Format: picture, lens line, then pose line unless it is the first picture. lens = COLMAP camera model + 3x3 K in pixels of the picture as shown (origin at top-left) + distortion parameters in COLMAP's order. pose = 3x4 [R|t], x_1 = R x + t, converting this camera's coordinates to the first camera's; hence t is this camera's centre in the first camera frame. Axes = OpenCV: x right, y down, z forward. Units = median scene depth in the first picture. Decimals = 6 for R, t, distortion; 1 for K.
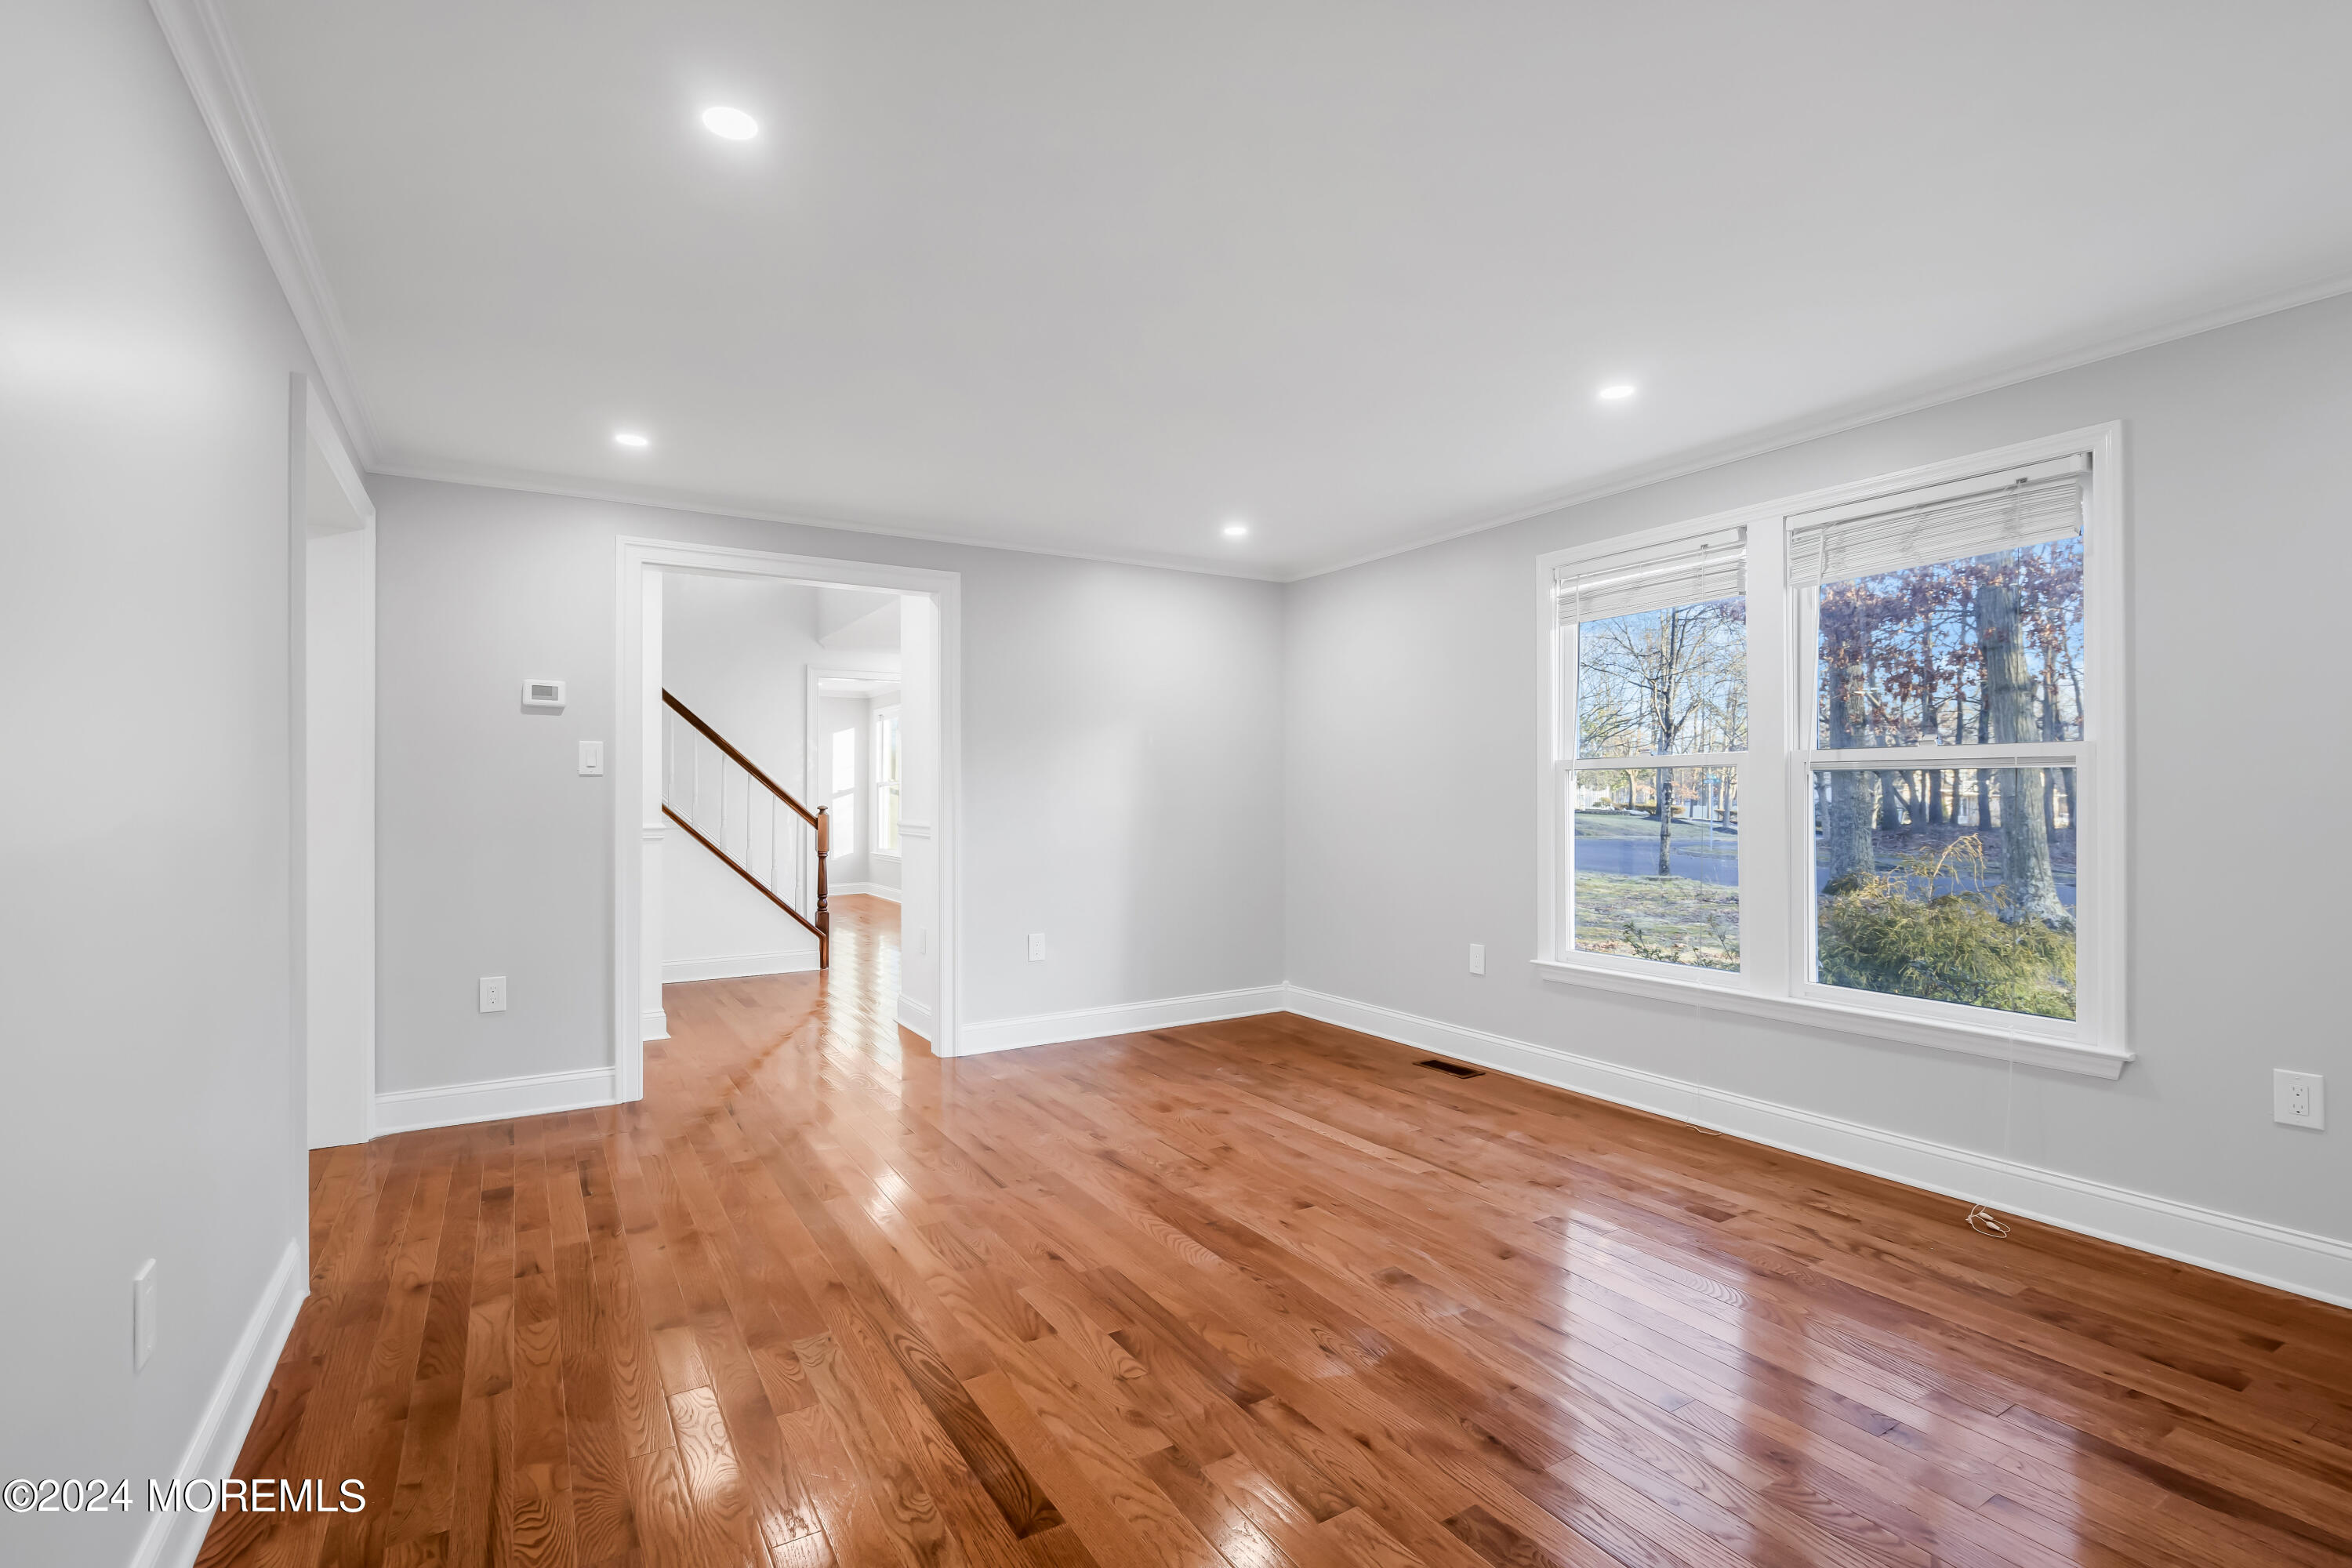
lens RADIAL K [[1092.8, 0, 1175.4], [0, 1092.8, 789.0], [0, 0, 1]] dist [0.000100, 0.000043]
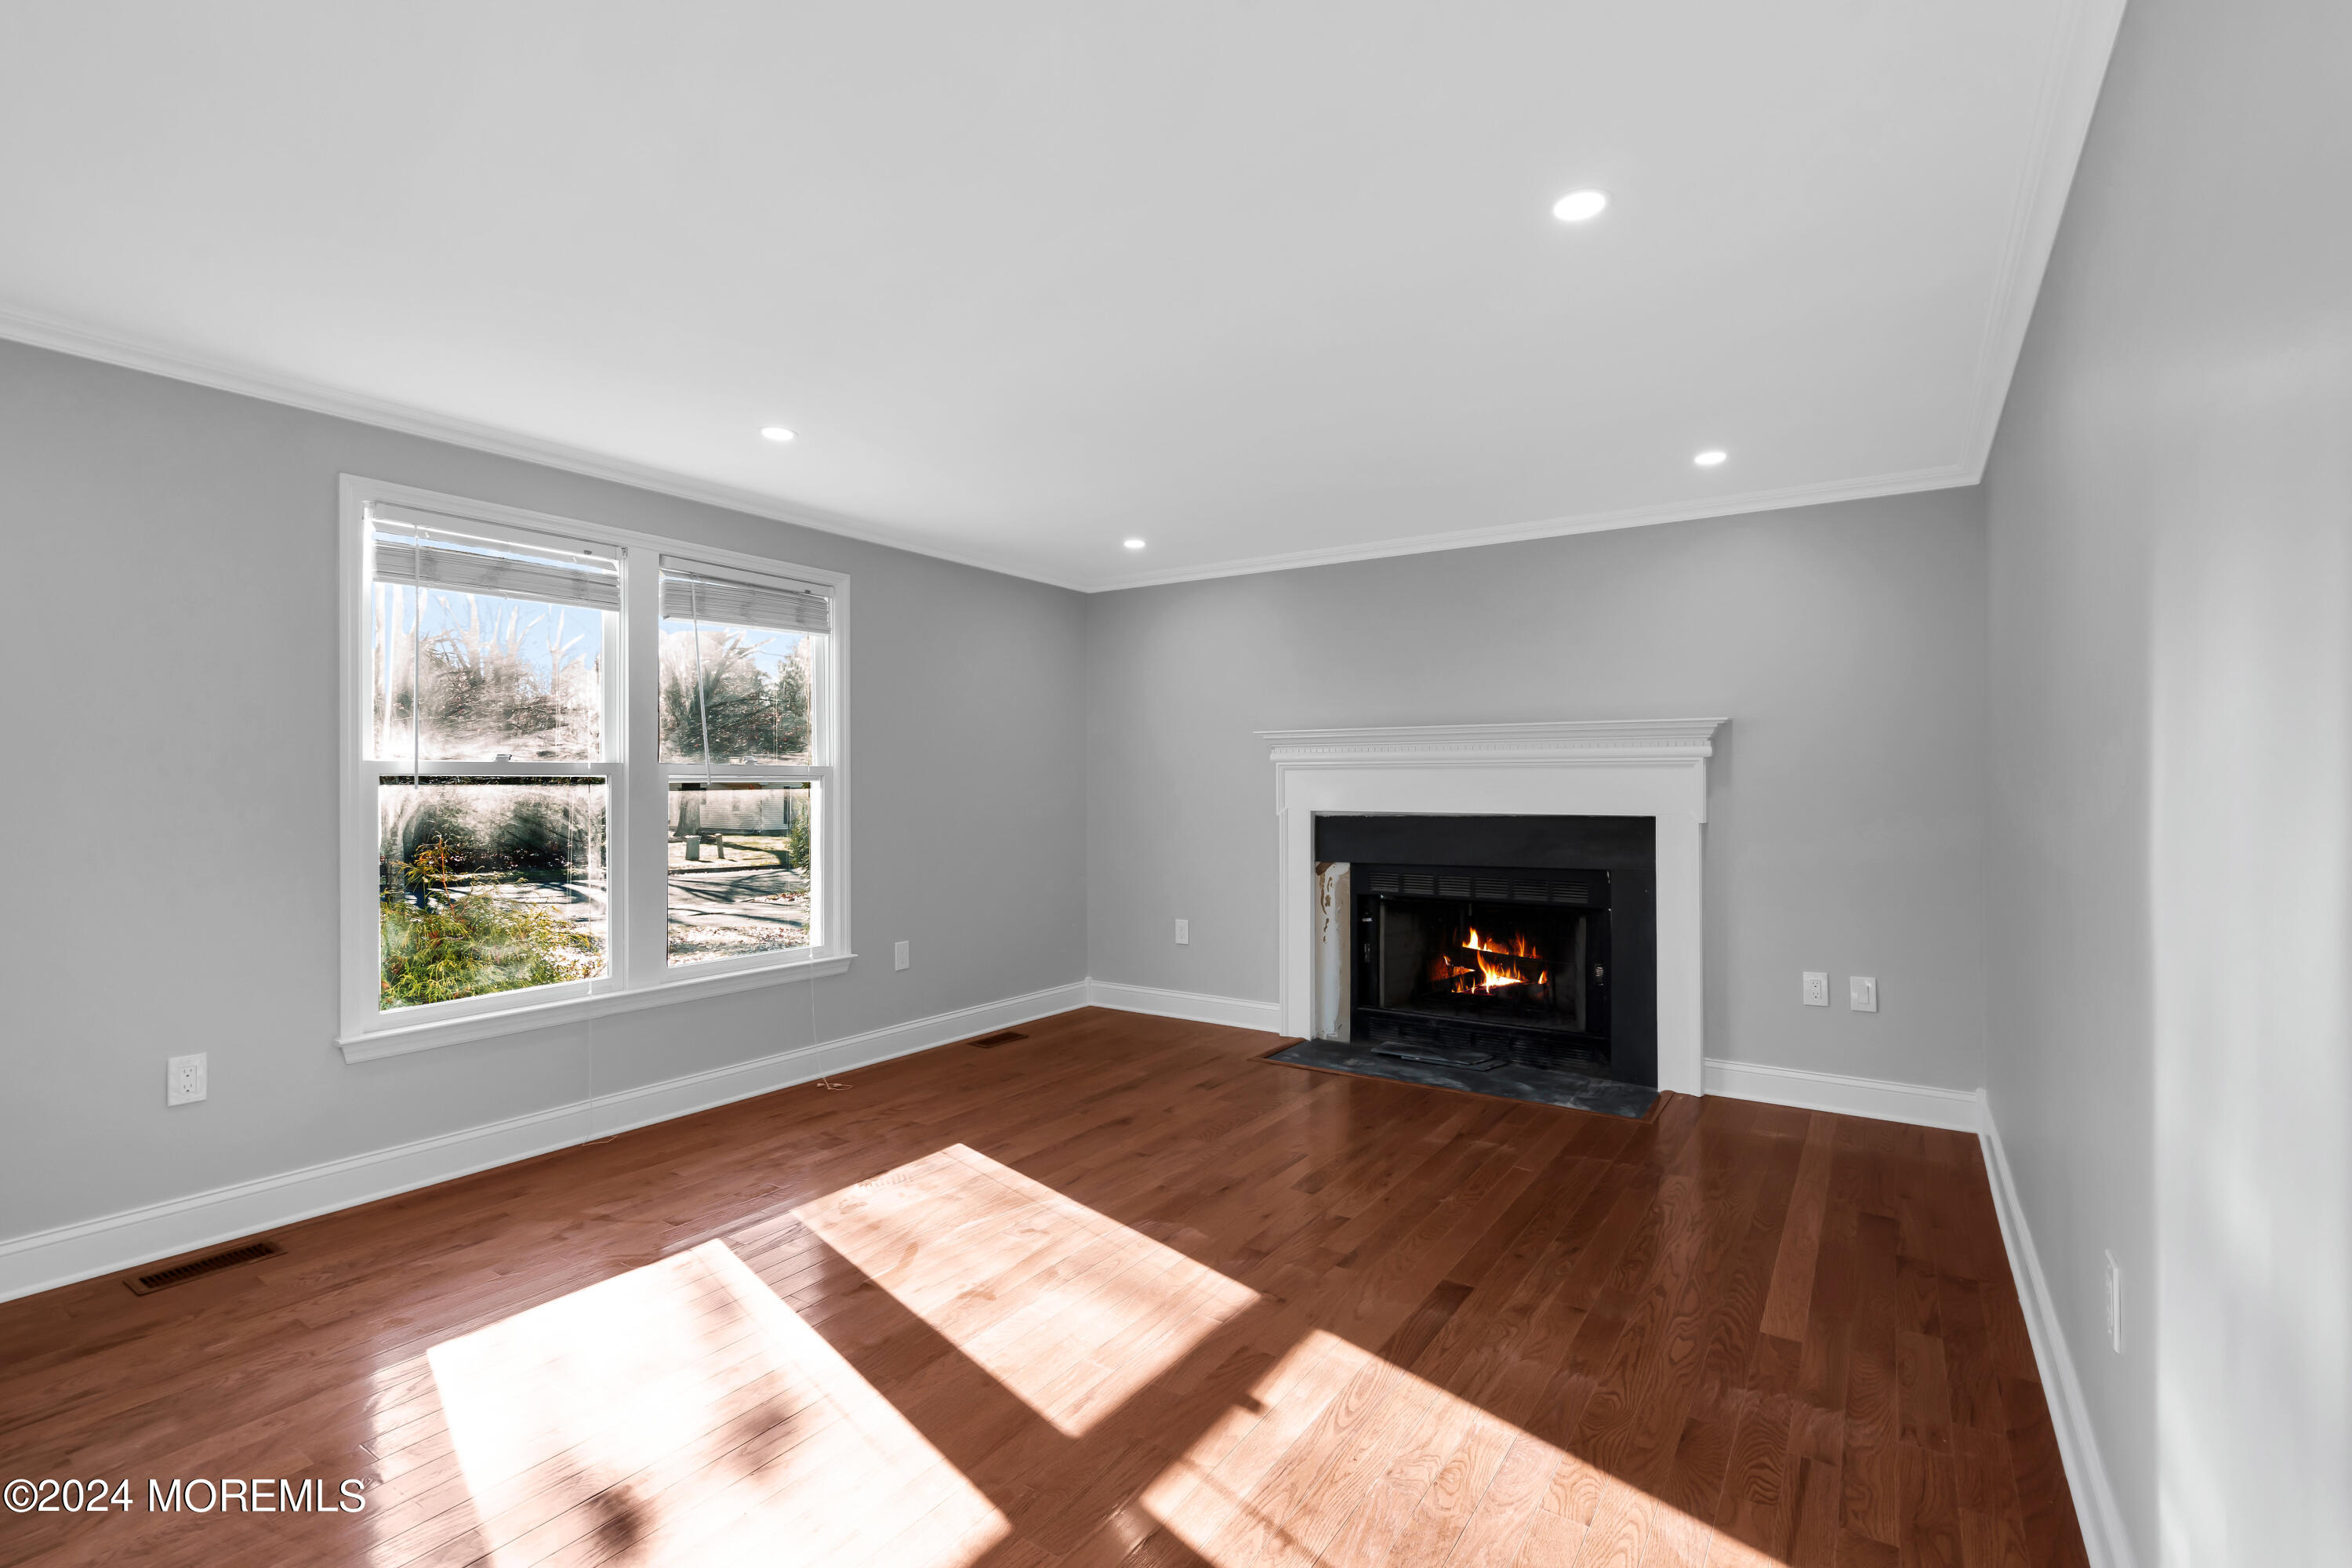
lens RADIAL K [[1092.8, 0, 1175.4], [0, 1092.8, 789.0], [0, 0, 1]] dist [0.000100, 0.000043]
pose [[-0.425844, -0.000496, 0.904796, -0.793260], [0.000540, 1.000000, 0.000803, -0.008549], [-0.904796, 0.000831, -0.425843, 1.195089]]
